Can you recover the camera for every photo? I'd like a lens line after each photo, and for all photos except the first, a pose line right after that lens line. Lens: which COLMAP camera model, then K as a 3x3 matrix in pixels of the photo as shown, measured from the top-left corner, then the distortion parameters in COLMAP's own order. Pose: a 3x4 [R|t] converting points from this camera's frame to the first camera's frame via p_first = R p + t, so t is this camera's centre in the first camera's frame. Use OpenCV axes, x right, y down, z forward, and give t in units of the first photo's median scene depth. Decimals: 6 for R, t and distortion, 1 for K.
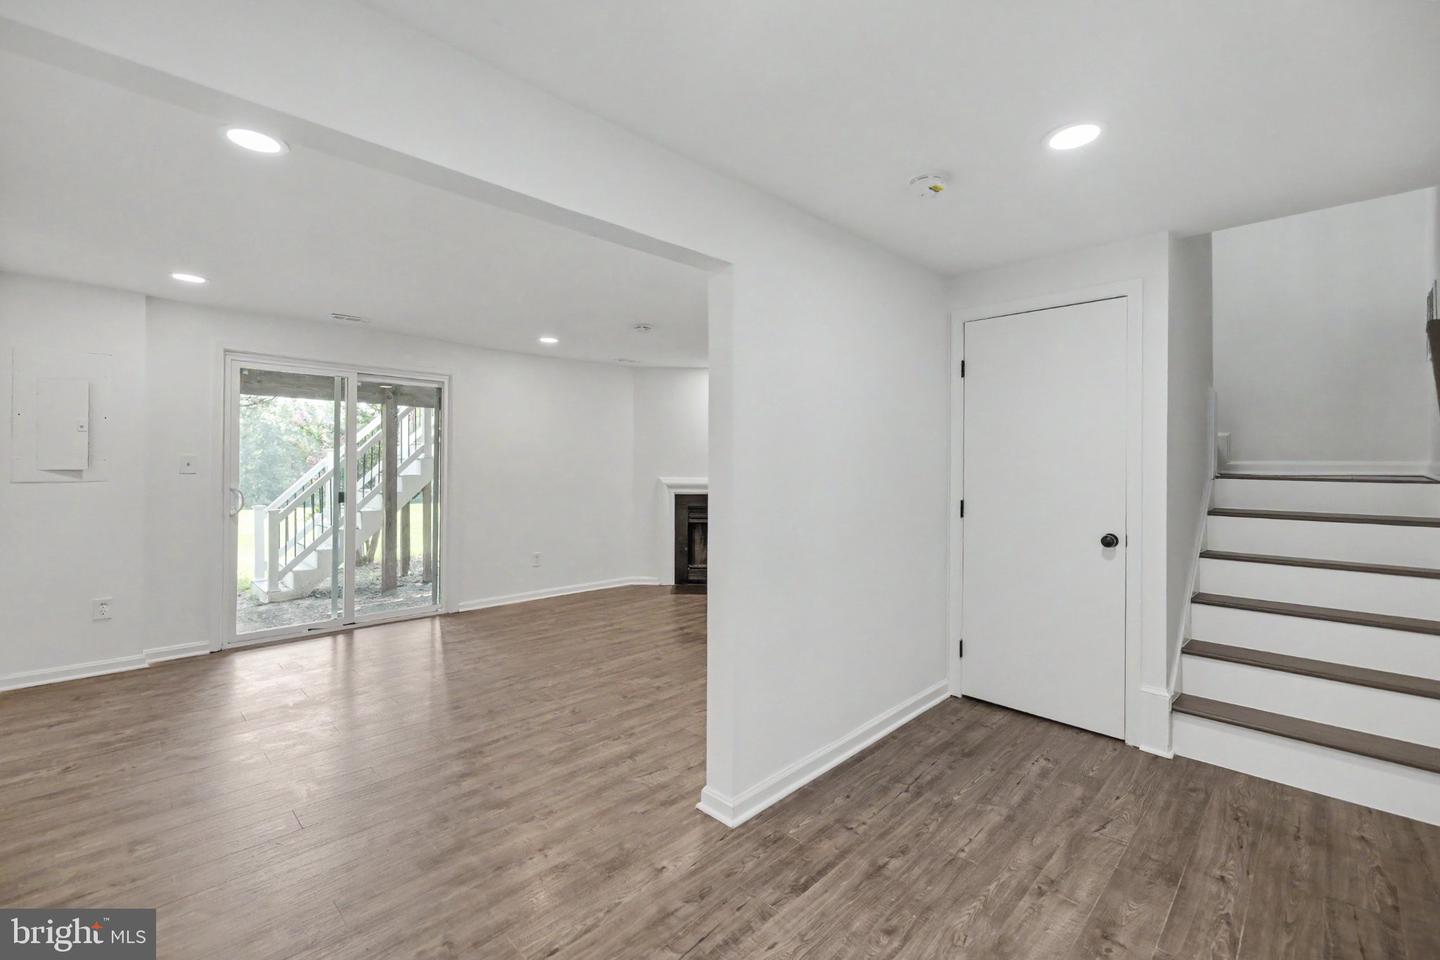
lens RADIAL K [[620.6, 0, 719.9], [0, 620.6, 466.0], [0, 0, 1]] dist [0.000859, -0.000035]
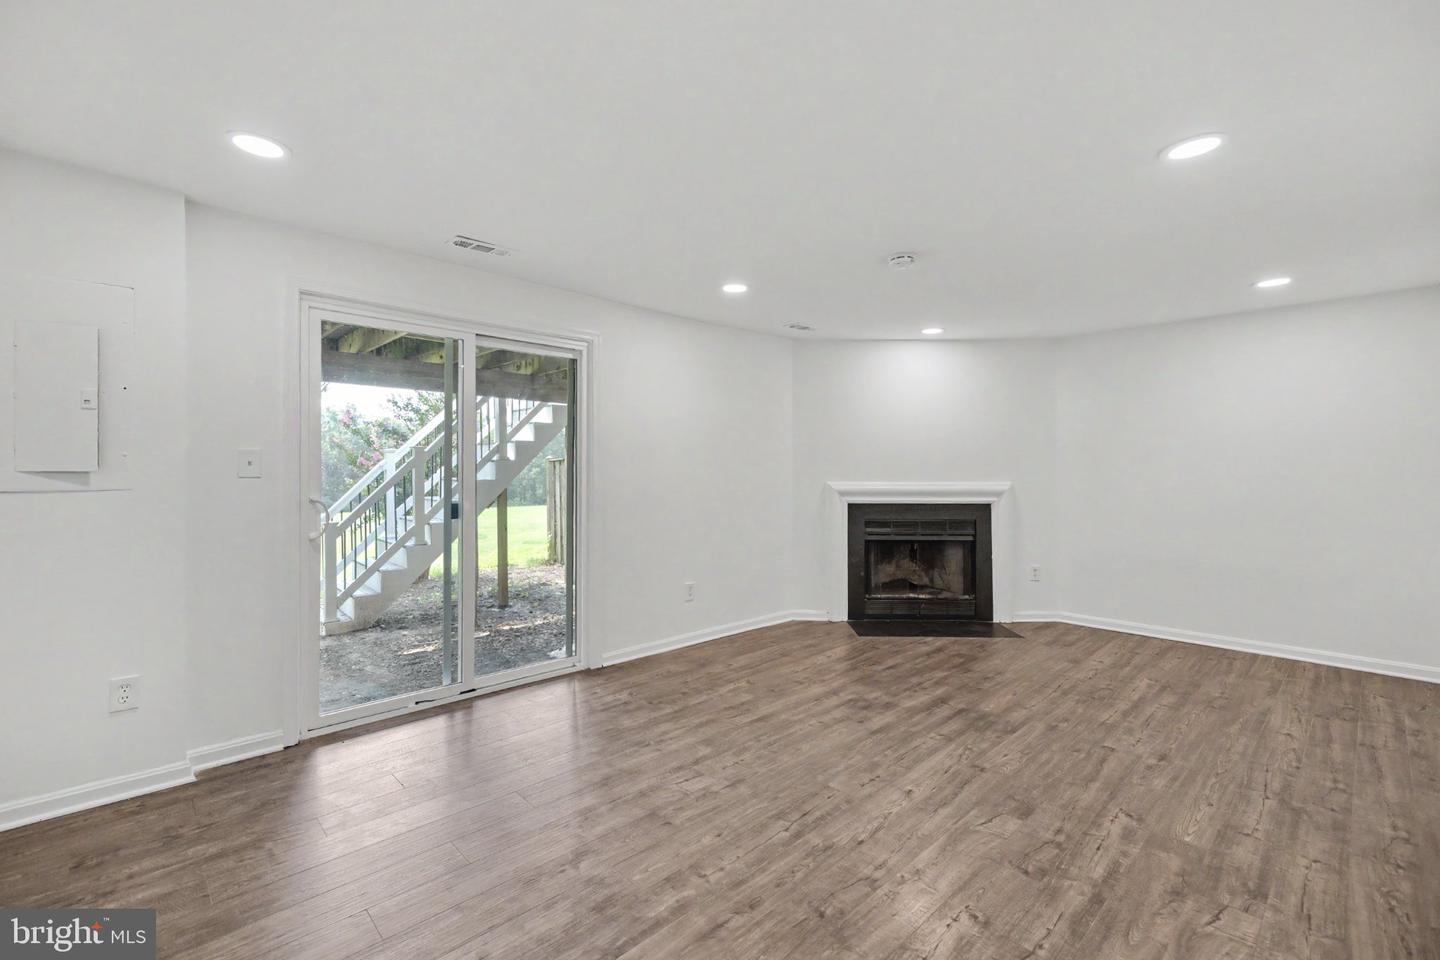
lens RADIAL K [[623.4, 0, 715.3], [0, 623.4, 473.9], [0, 0, 1]] dist [0.003848, 0.000215]
pose [[0.999487, -0.003559, -0.031835, -0.275267], [0.003718, 0.999981, 0.004921, 0.005690], [0.031816, -0.005037, 0.999481, 0.285157]]
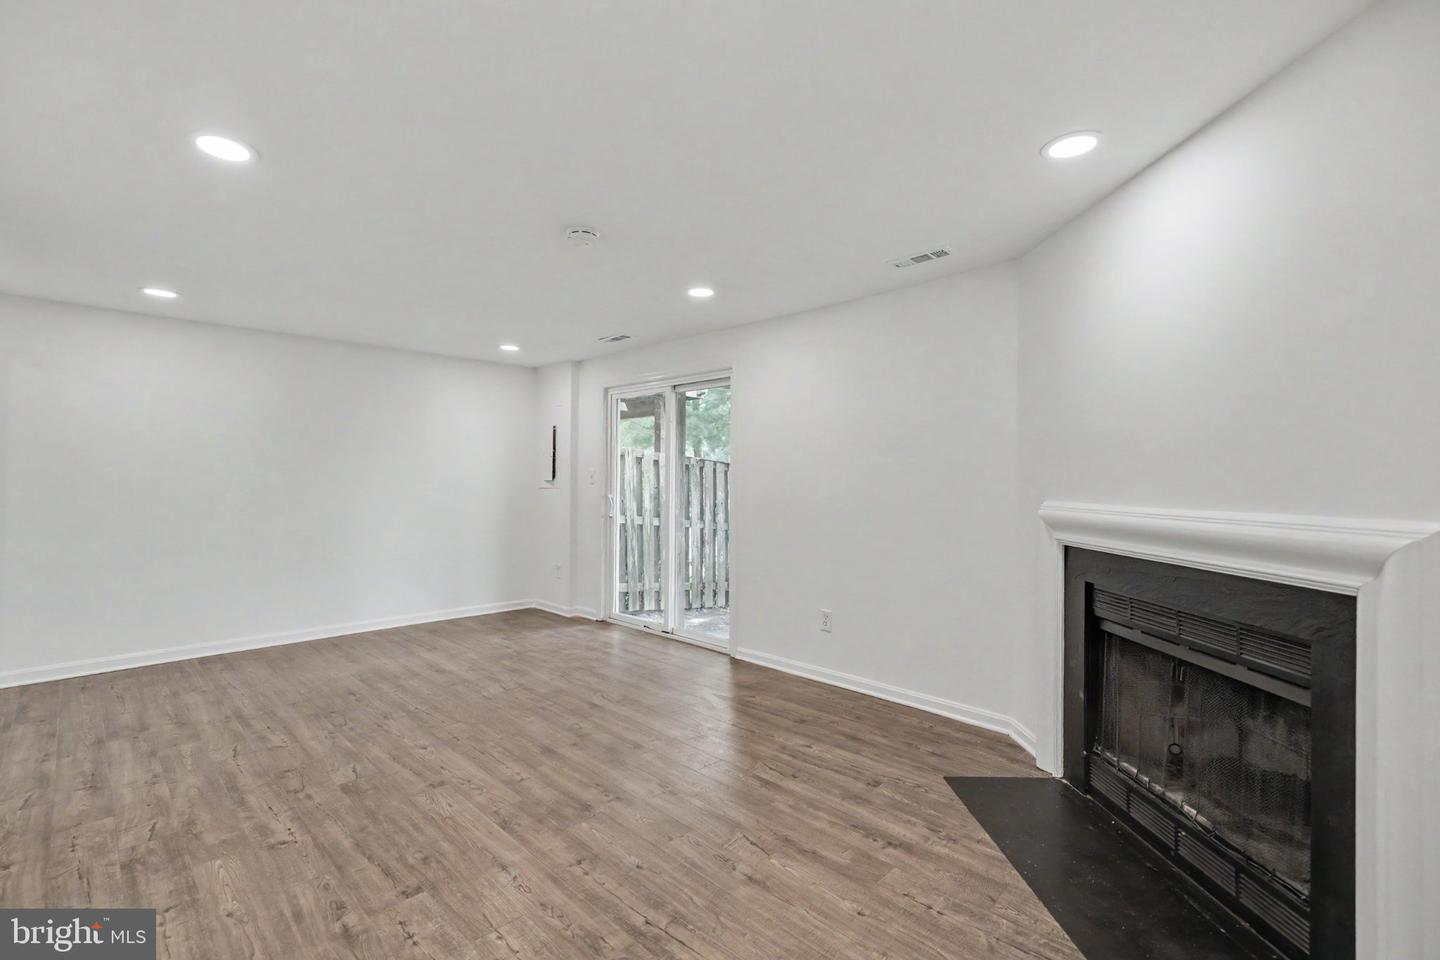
lens RADIAL K [[632.8, 0, 720.0], [0, 632.8, 480.0], [0, 0, 1]] dist [0.009253, 0.000503]
pose [[-0.001345, -0.008728, -0.999961, 0.422622], [-0.002282, 0.999959, -0.008725, 0.011327], [0.999996, 0.002270, -0.001365, 1.018952]]
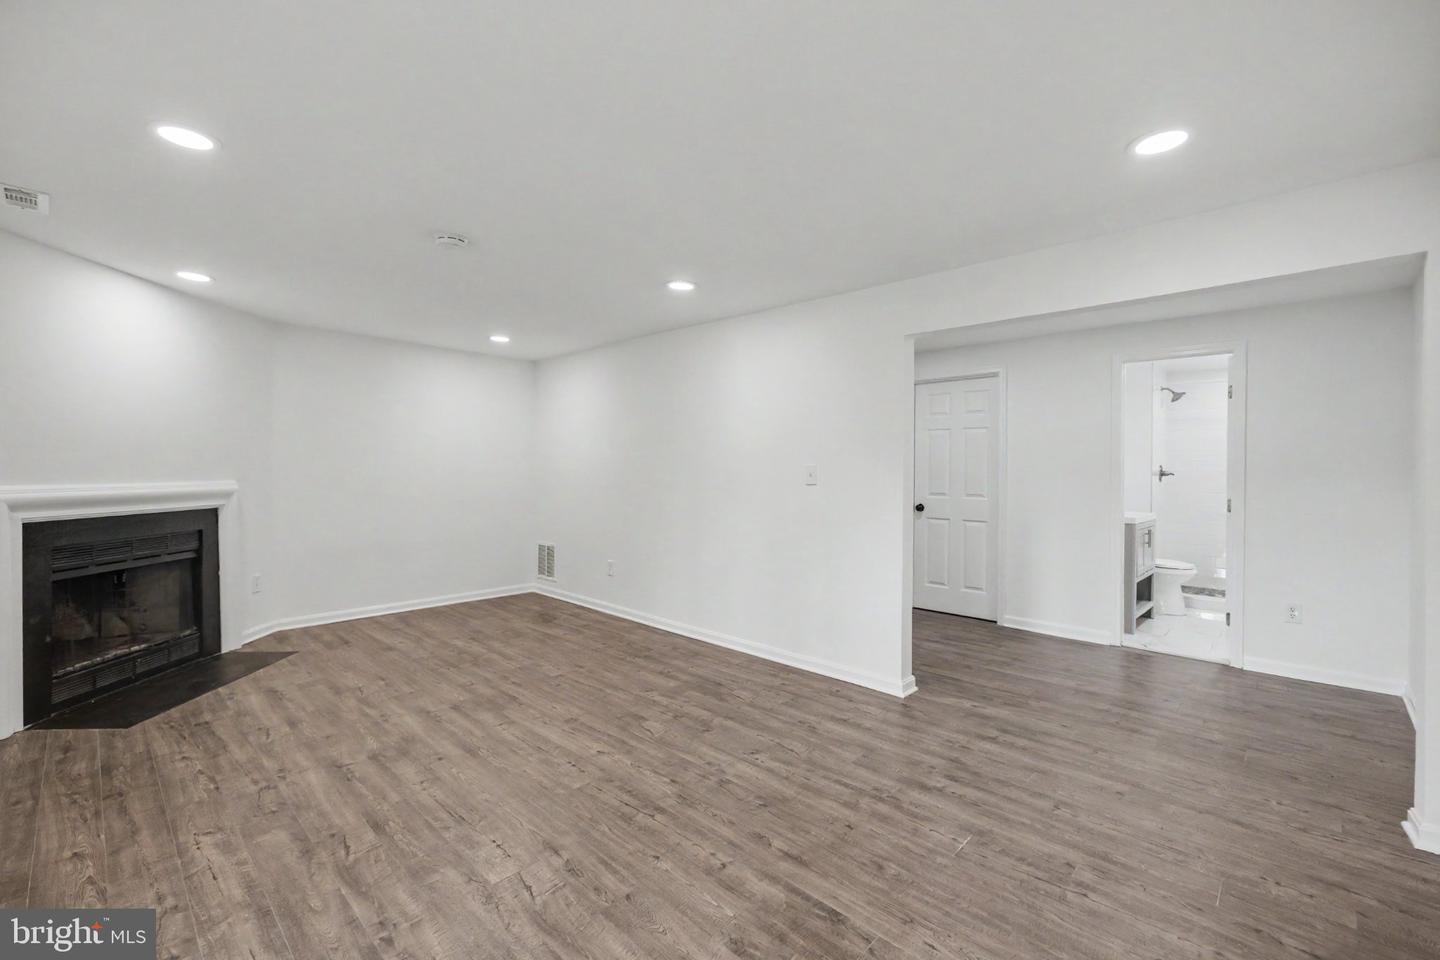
lens RADIAL K [[597.9, 0, 723.1], [0, 597.9, 486.5], [0, 0, 1]] dist [-0.000210, 0.000149]
pose [[-0.020642, -0.031763, 0.999282, -0.654166], [-0.010501, 0.999447, 0.031551, 0.000872], [-0.999732, -0.009842, -0.020965, 0.662608]]
